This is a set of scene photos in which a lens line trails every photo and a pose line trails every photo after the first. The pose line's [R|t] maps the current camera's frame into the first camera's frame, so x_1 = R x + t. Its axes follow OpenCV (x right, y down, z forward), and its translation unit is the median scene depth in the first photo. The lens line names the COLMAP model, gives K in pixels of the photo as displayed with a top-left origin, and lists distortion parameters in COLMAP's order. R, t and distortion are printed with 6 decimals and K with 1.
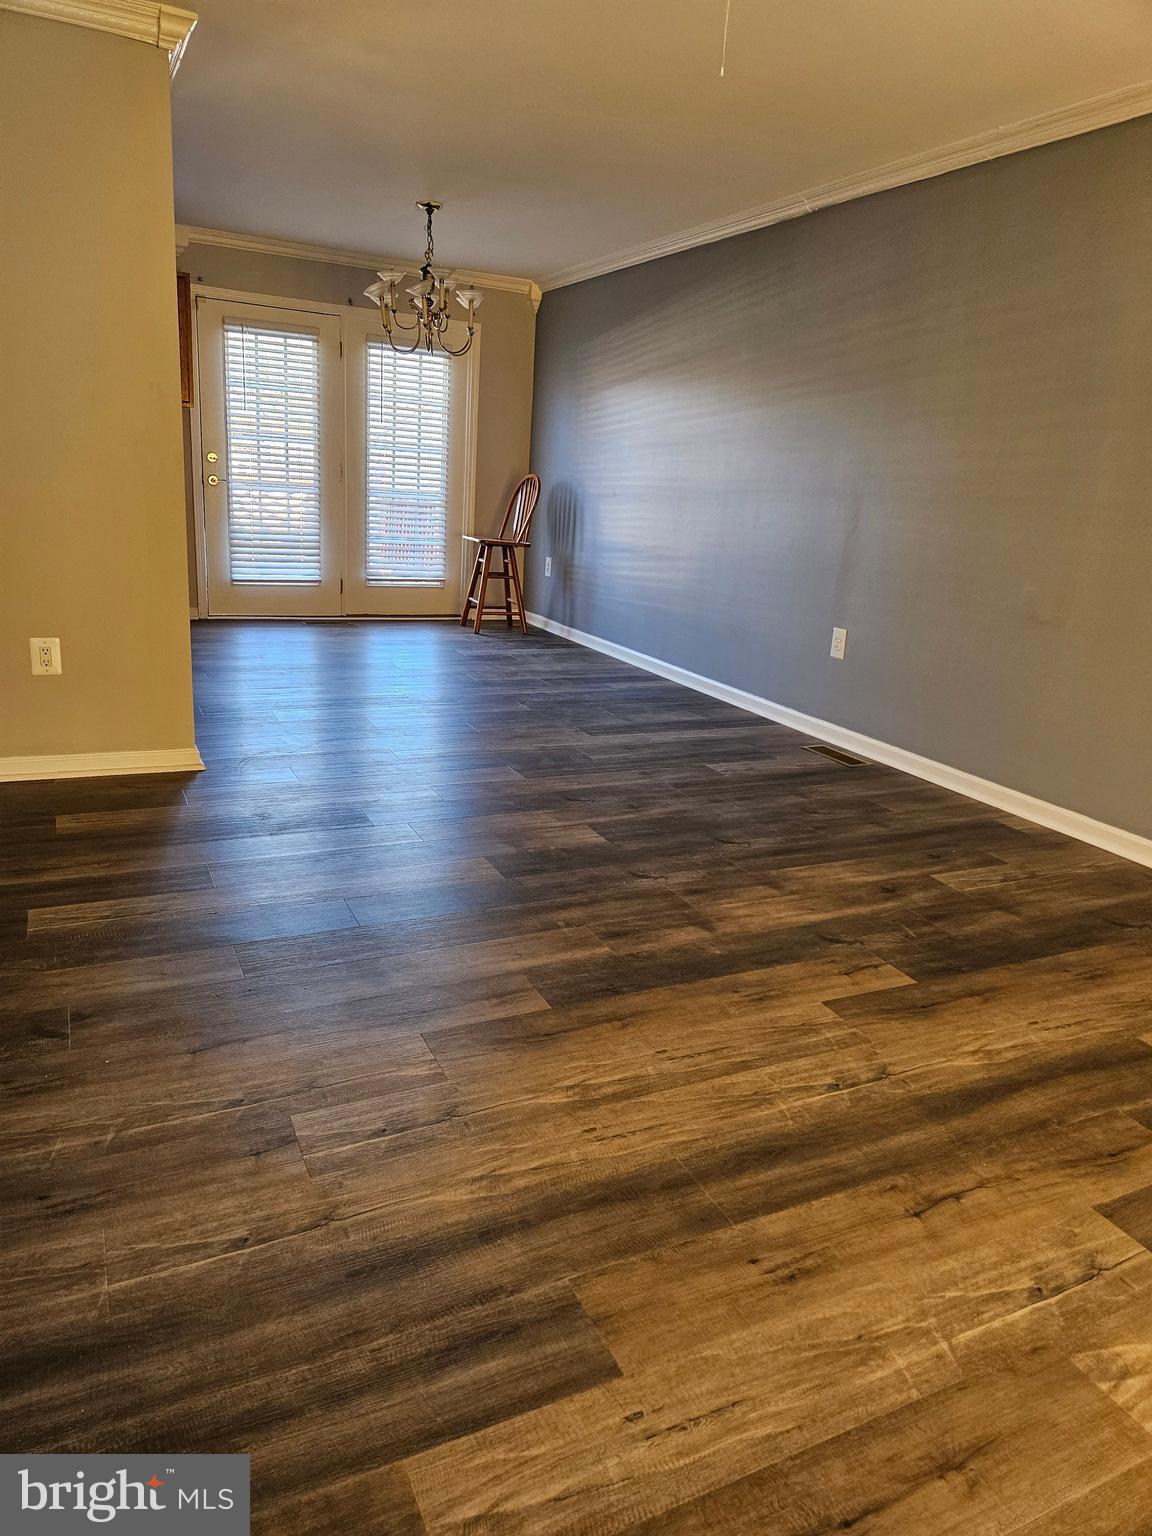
lens RADIAL K [[1029.7, 0, 578.1], [0, 1029.7, 757.5], [0, 0, 1]] dist [0.058545, -0.030990]
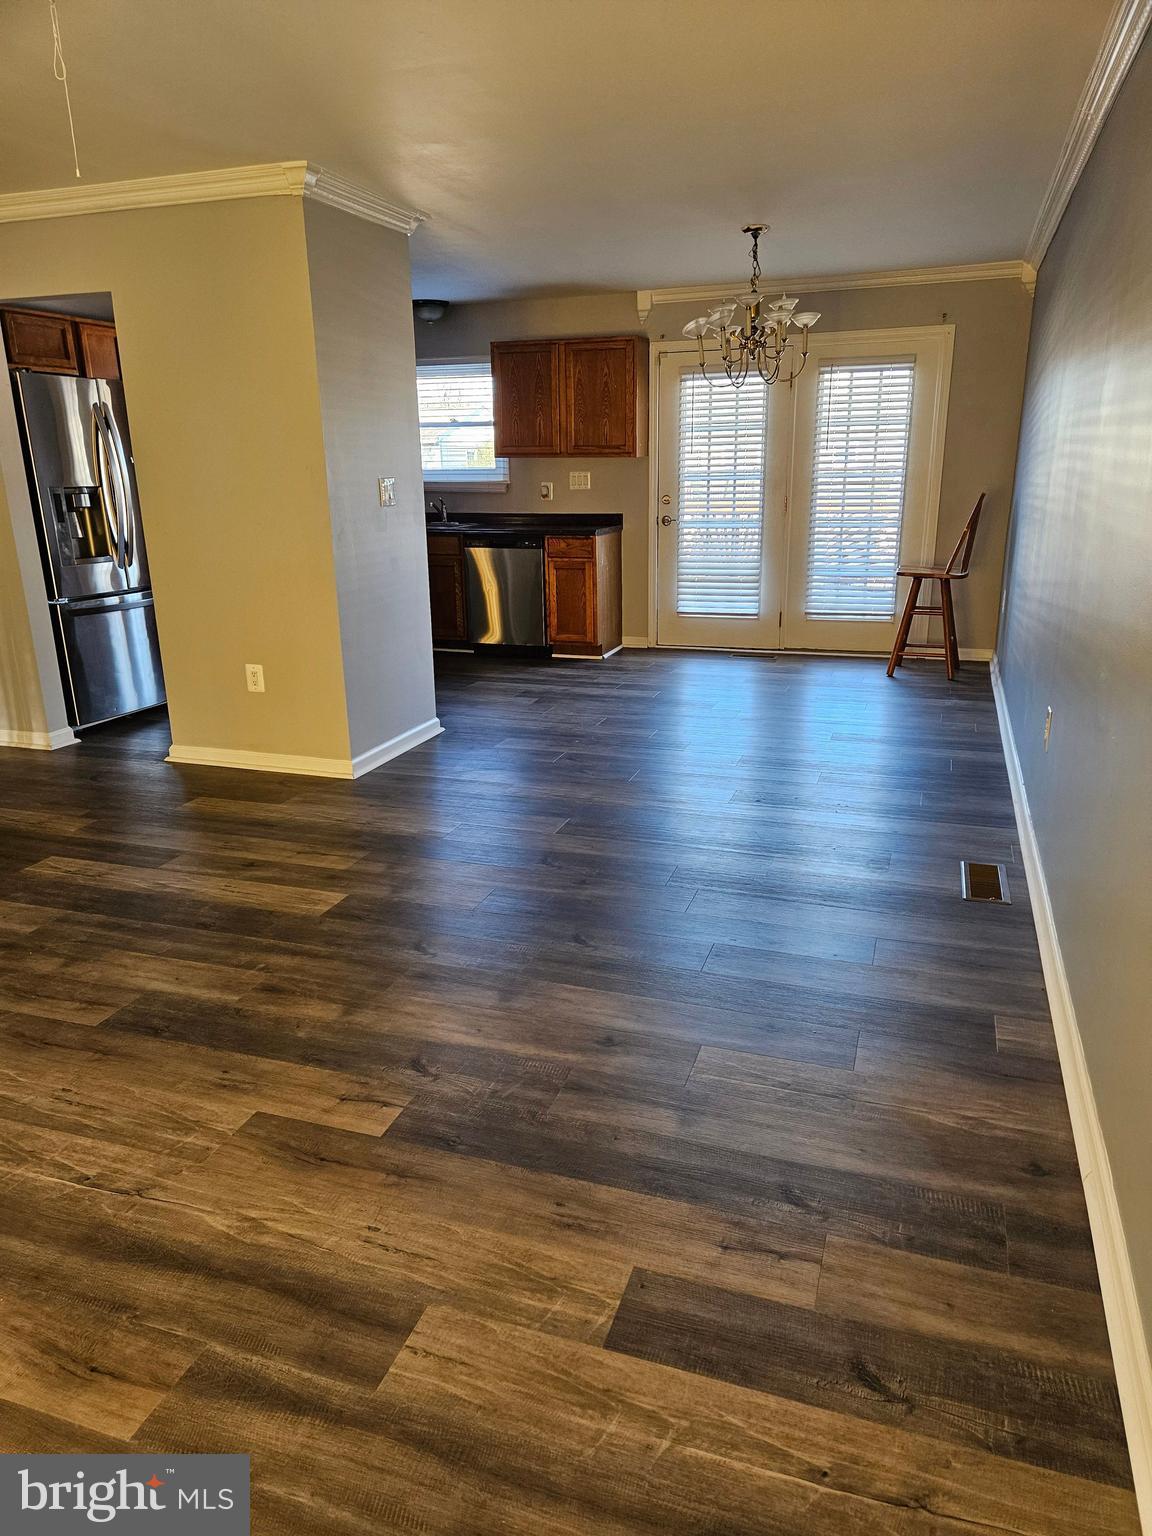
lens RADIAL K [[1029.7, 0, 578.3], [0, 1029.7, 773.2], [0, 0, 1]] dist [0.058545, -0.030990]
pose [[0.704908, 0.133017, -0.696714, 0.885735], [-0.131735, 0.989720, 0.055675, -0.130345], [0.696958, 0.052536, 0.715185, 0.436448]]
